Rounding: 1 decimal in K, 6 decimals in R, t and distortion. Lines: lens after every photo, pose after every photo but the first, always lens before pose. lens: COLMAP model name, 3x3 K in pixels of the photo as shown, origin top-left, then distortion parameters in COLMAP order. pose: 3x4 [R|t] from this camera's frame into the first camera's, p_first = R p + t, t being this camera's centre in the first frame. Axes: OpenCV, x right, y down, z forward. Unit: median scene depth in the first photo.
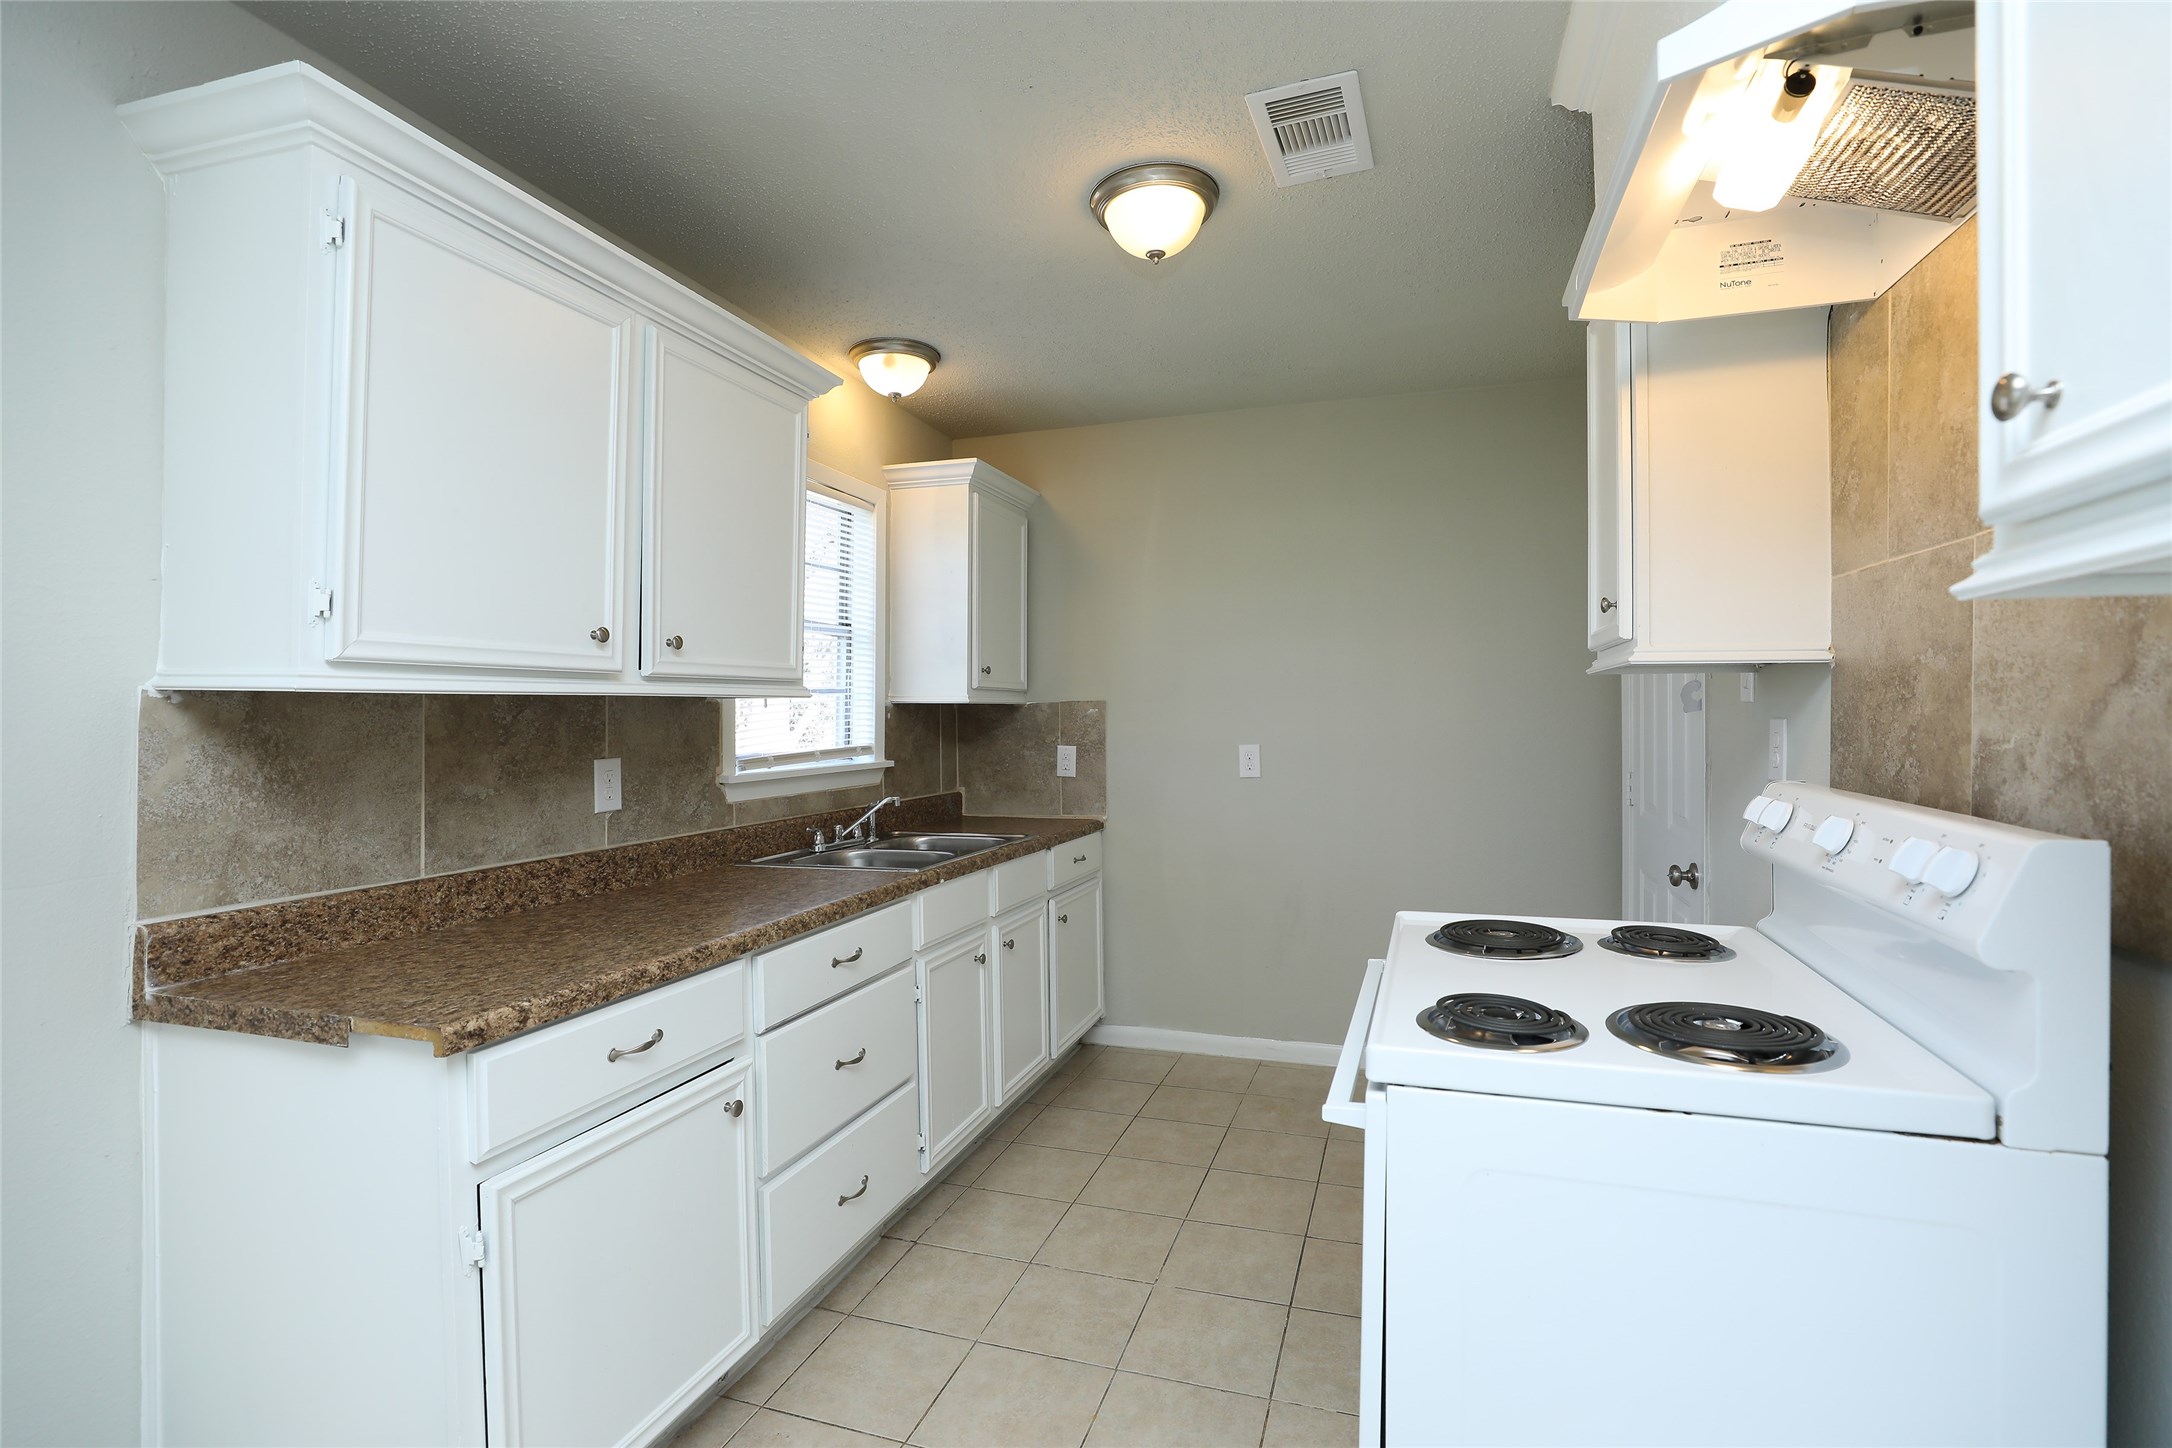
lens RADIAL K [[984.1, 0, 1091.6], [0, 984.1, 717.4], [0, 0, 1]] dist [-0.047342, 0.015161]
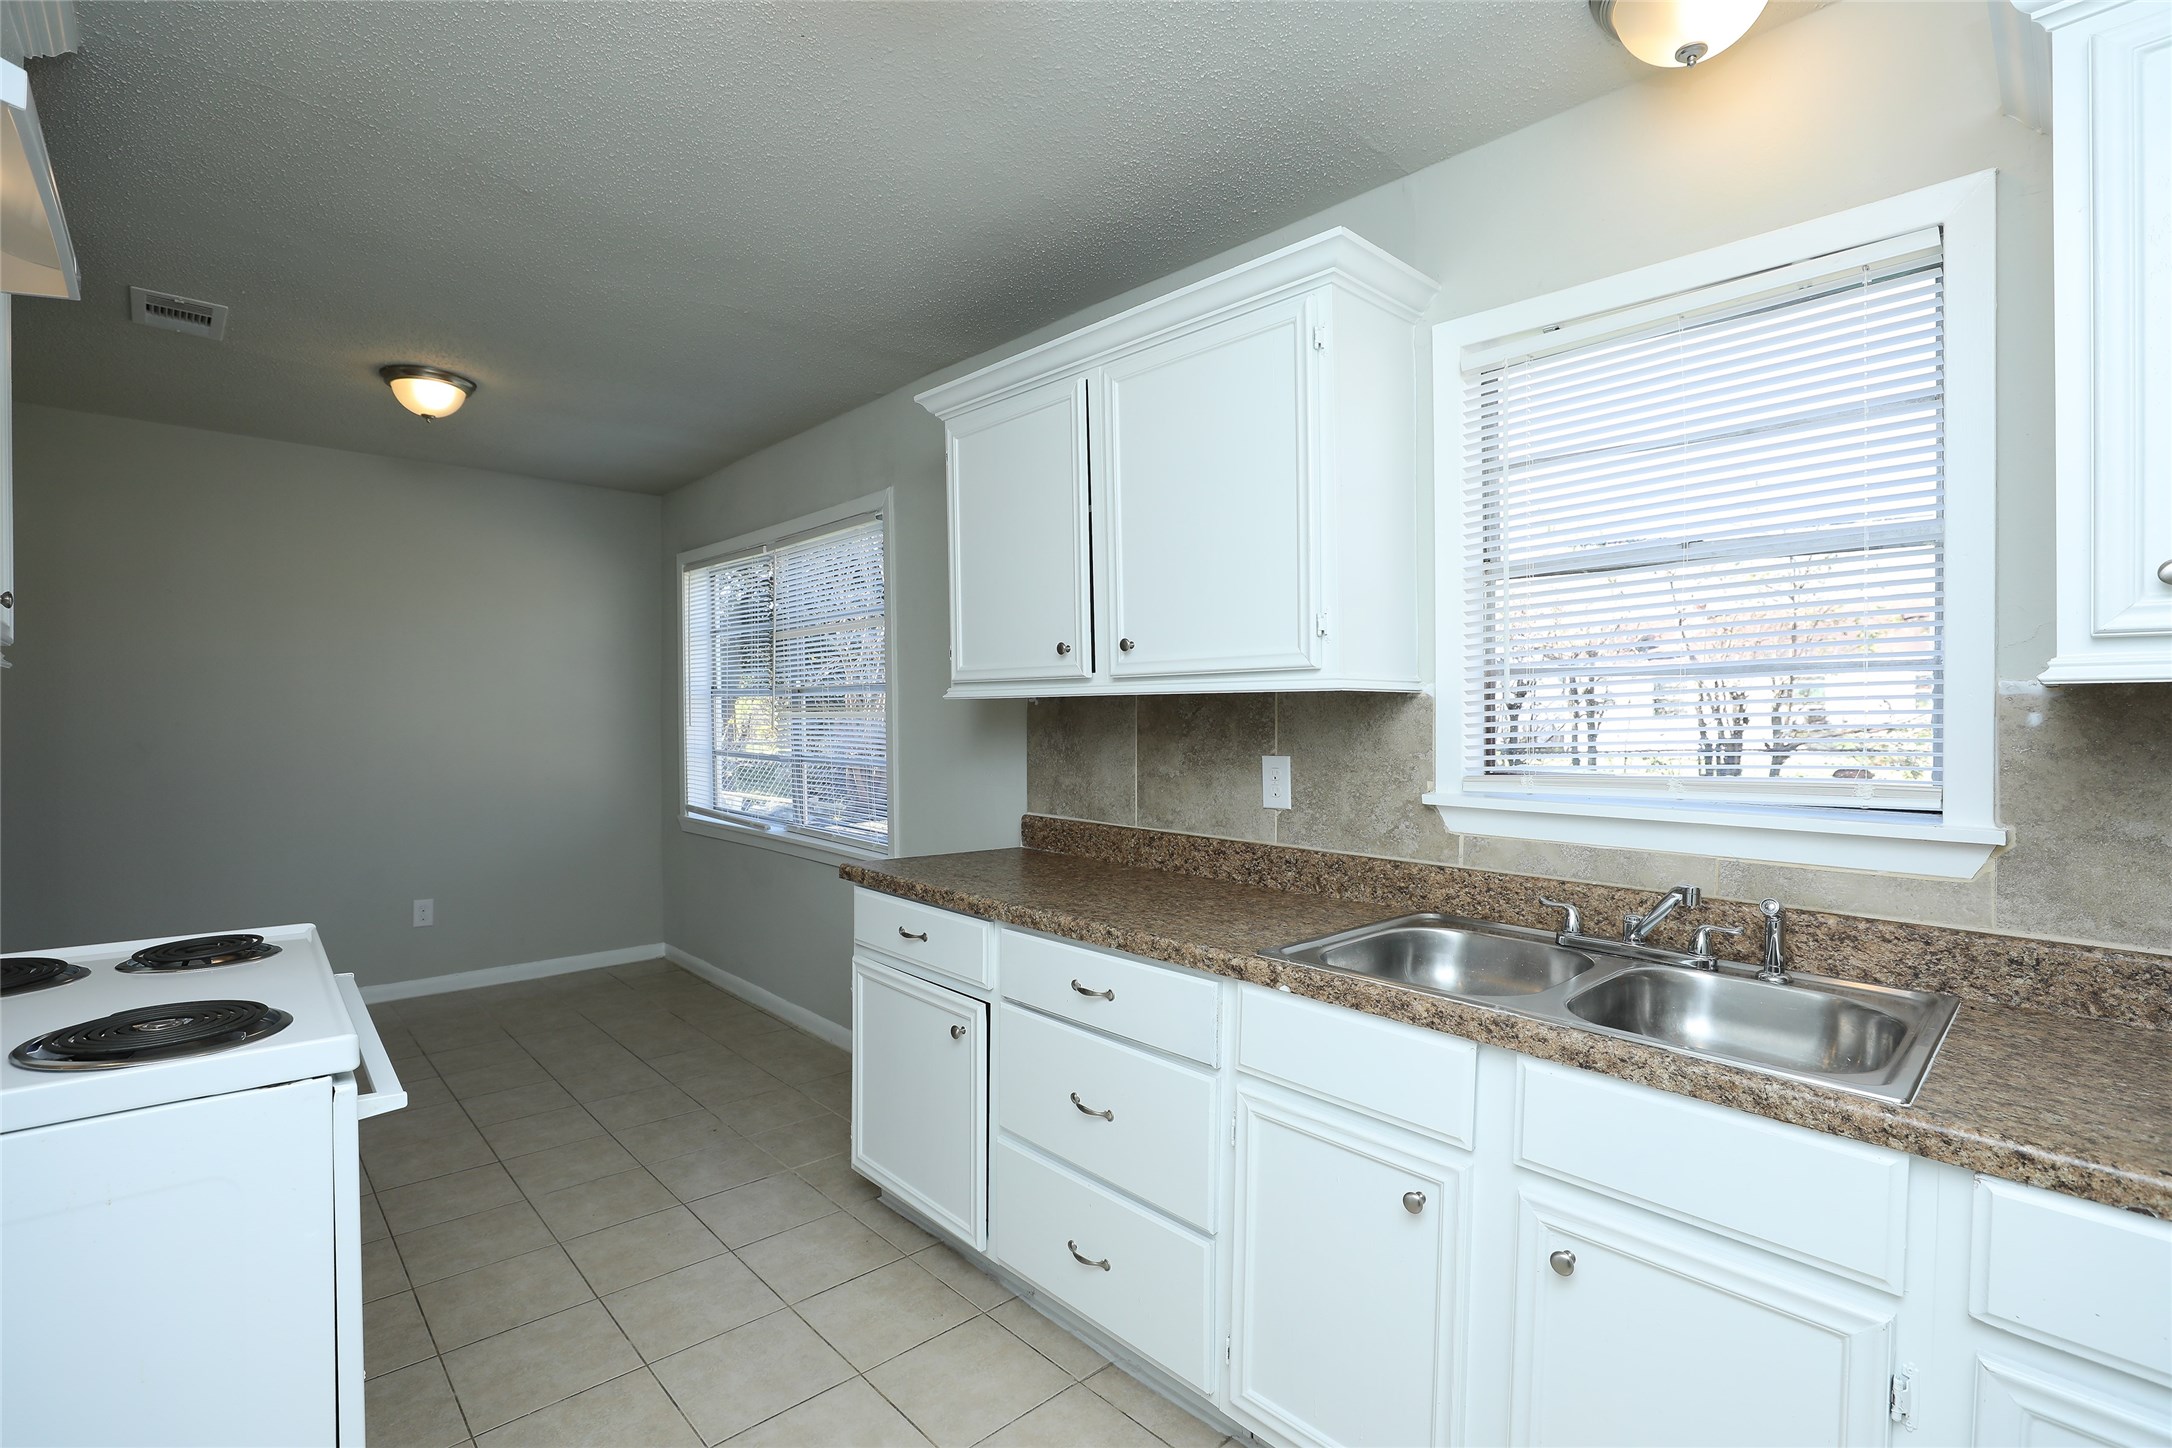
lens RADIAL K [[984.1, 0, 1091.6], [0, 984.1, 717.4], [0, 0, 1]] dist [-0.047342, 0.015161]
pose [[-0.476474, 0.007795, -0.879154, 0.517146], [-0.004497, 0.999926, 0.011303, -0.008448], [0.879177, 0.009339, -0.476404, 1.408250]]
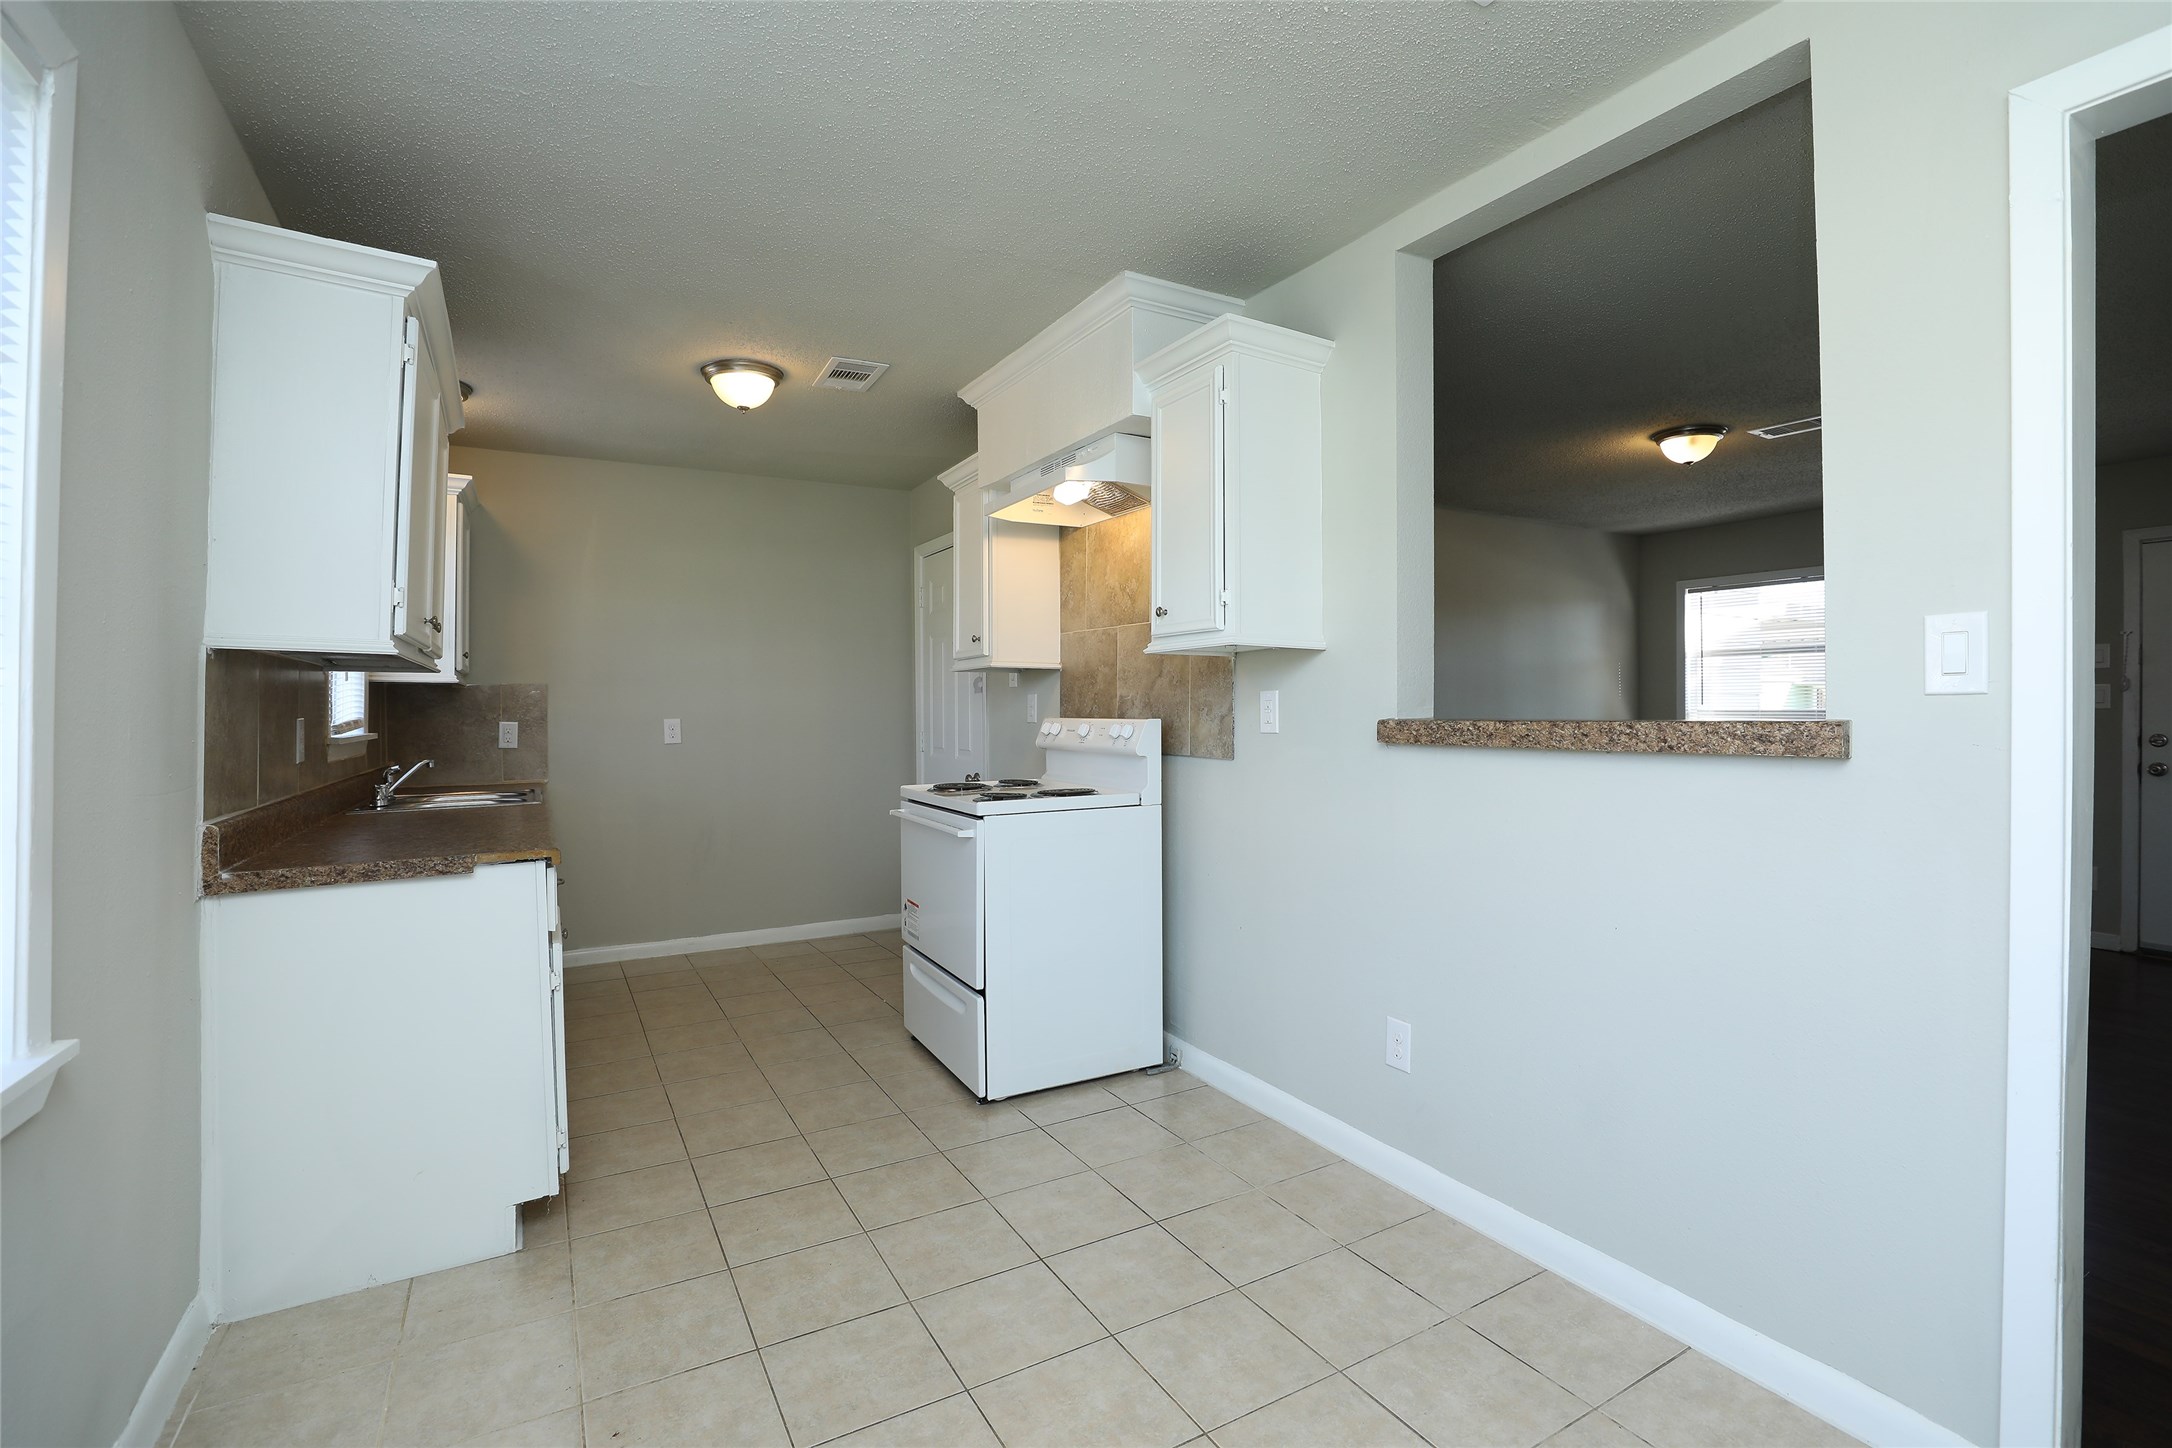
lens RADIAL K [[984.1, 0, 1091.6], [0, 984.1, 717.4], [0, 0, 1]] dist [-0.047342, 0.015161]
pose [[0.667884, -0.003647, 0.744256, -0.775859], [0.004820, 0.999988, 0.000574, 0.048420], [-0.744249, 0.003204, 0.667894, -0.537709]]
